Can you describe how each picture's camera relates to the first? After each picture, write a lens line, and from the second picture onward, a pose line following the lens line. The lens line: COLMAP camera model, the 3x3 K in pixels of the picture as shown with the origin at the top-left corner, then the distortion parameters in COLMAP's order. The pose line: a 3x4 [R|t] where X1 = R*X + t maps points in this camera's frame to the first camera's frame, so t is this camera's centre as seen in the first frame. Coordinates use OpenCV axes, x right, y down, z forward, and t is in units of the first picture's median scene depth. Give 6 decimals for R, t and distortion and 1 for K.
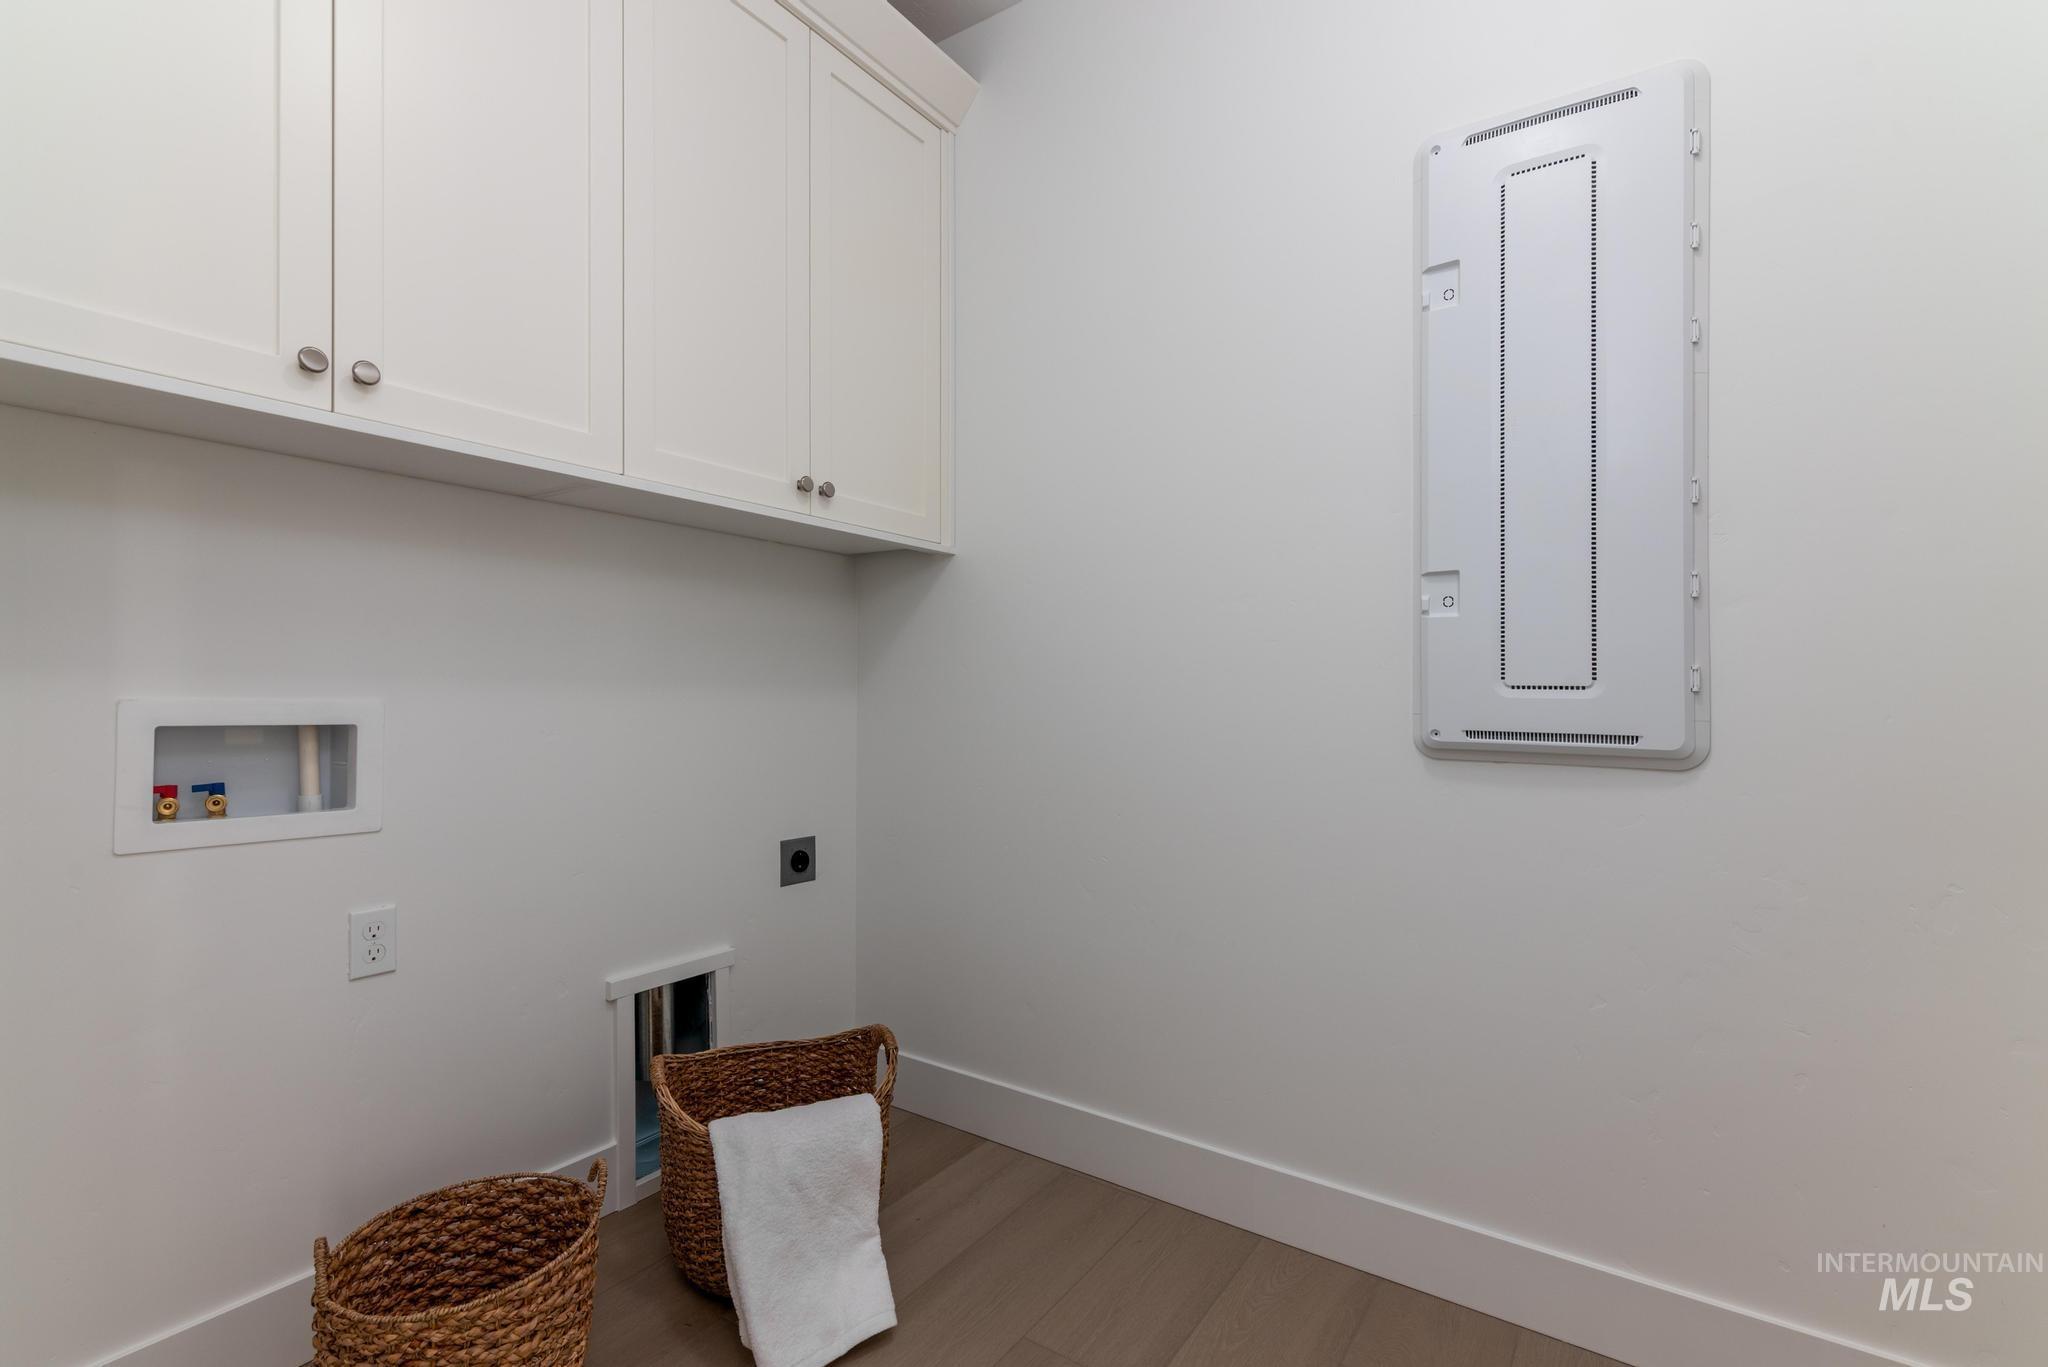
lens RADIAL K [[953.4, 0, 1024.0], [0, 953.4, 683.5], [0, 0, 1]] dist [0.016535, -0.000030]
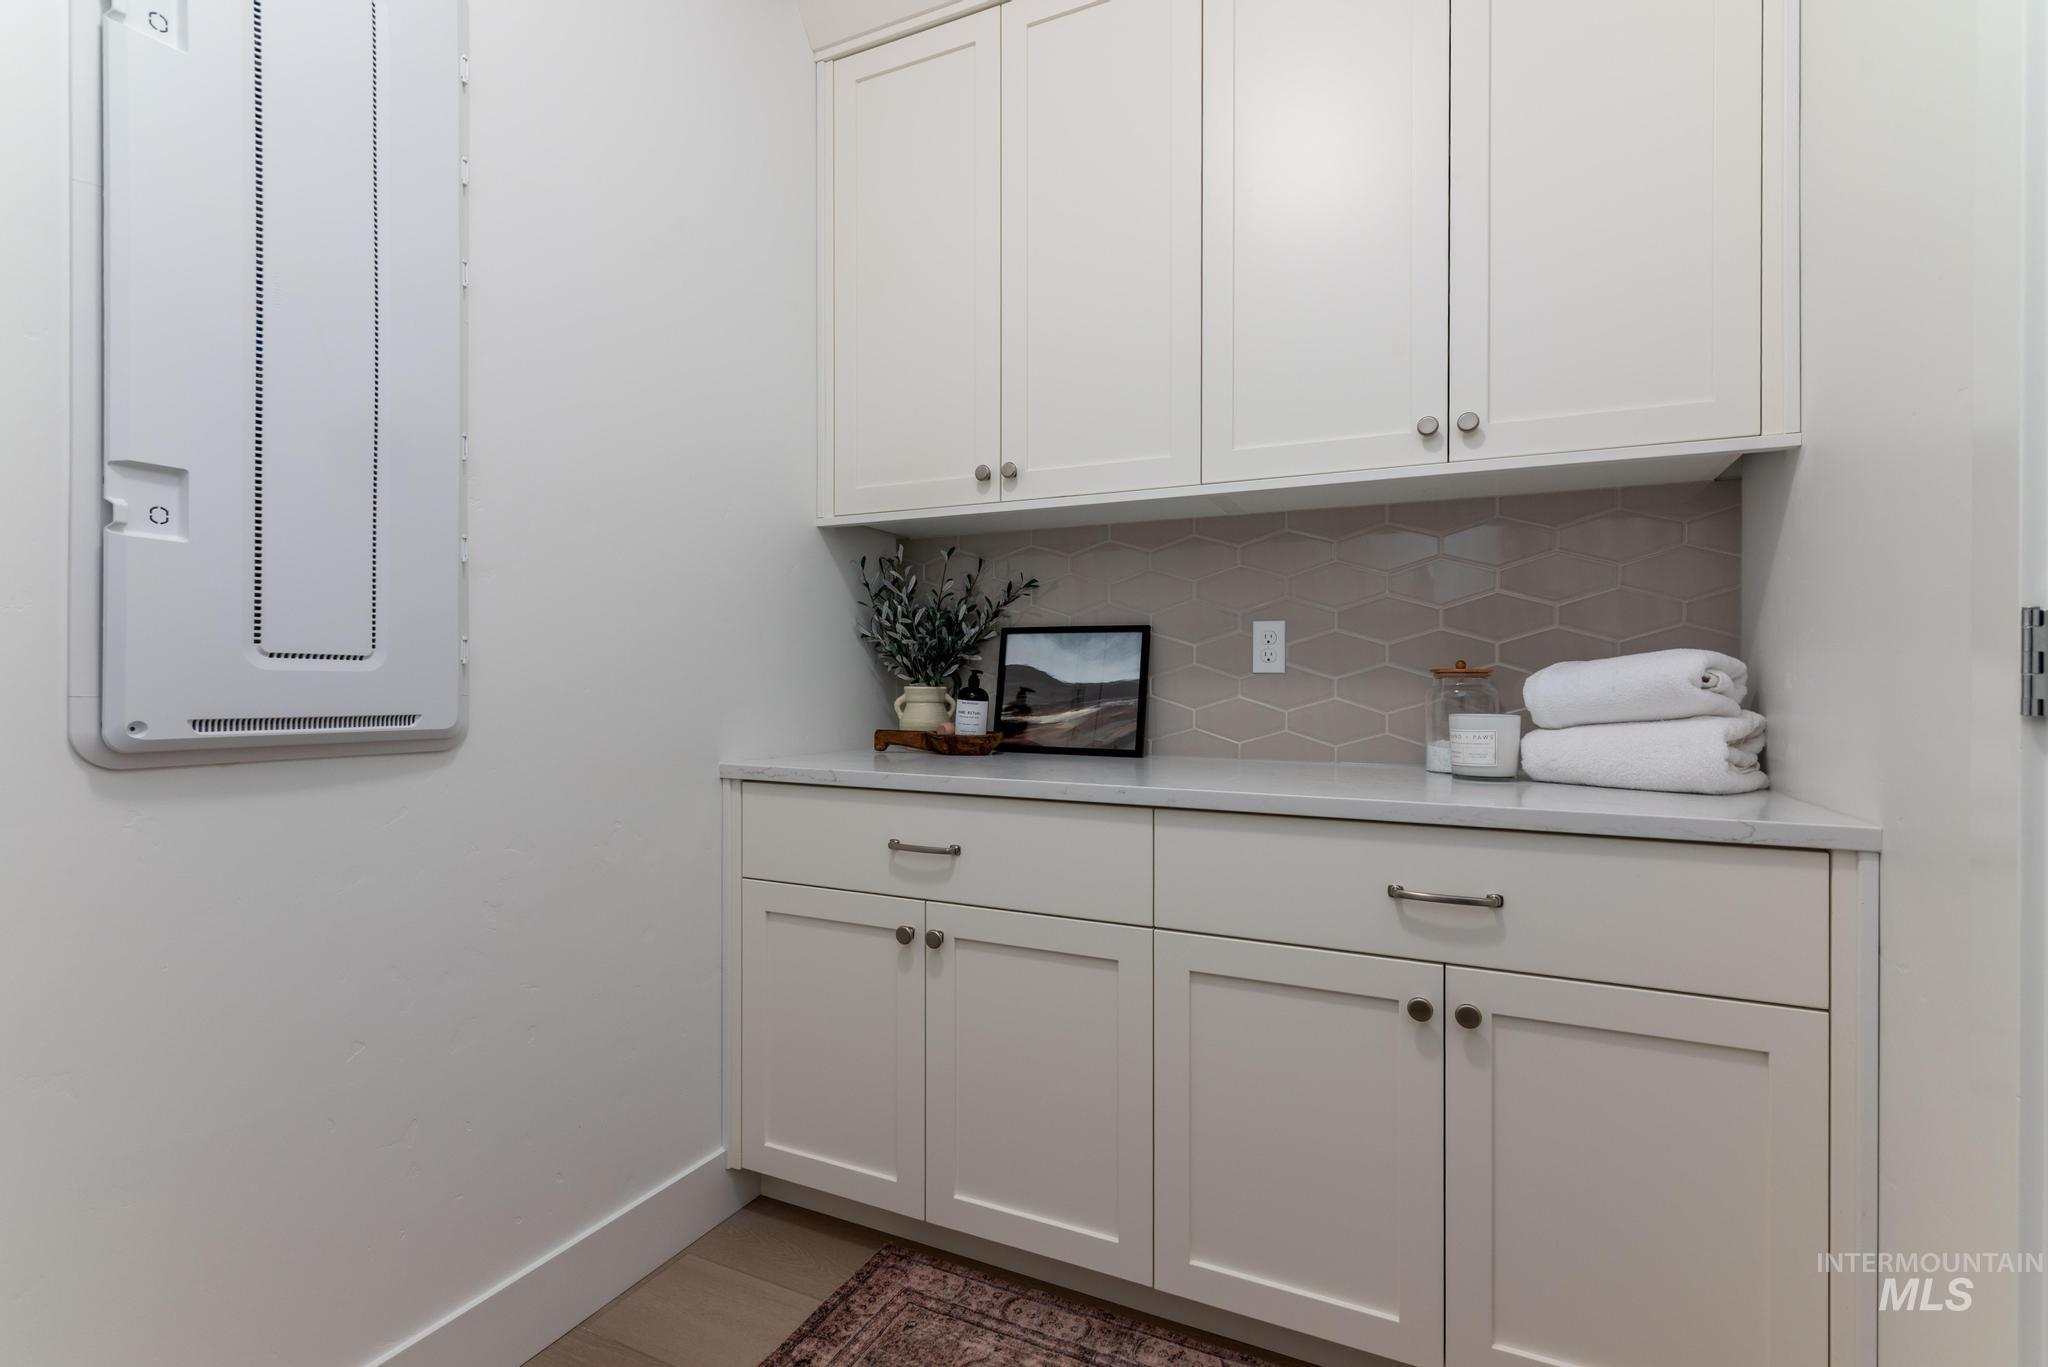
lens RADIAL K [[953.4, 0, 1024.0], [0, 953.4, 683.5], [0, 0, 1]] dist [0.016535, -0.000030]
pose [[-0.145772, -0.009203, 0.989275, -0.267839], [-0.016200, 0.999845, 0.006914, 0.010776], [-0.989186, -0.015018, -0.145898, 0.536989]]
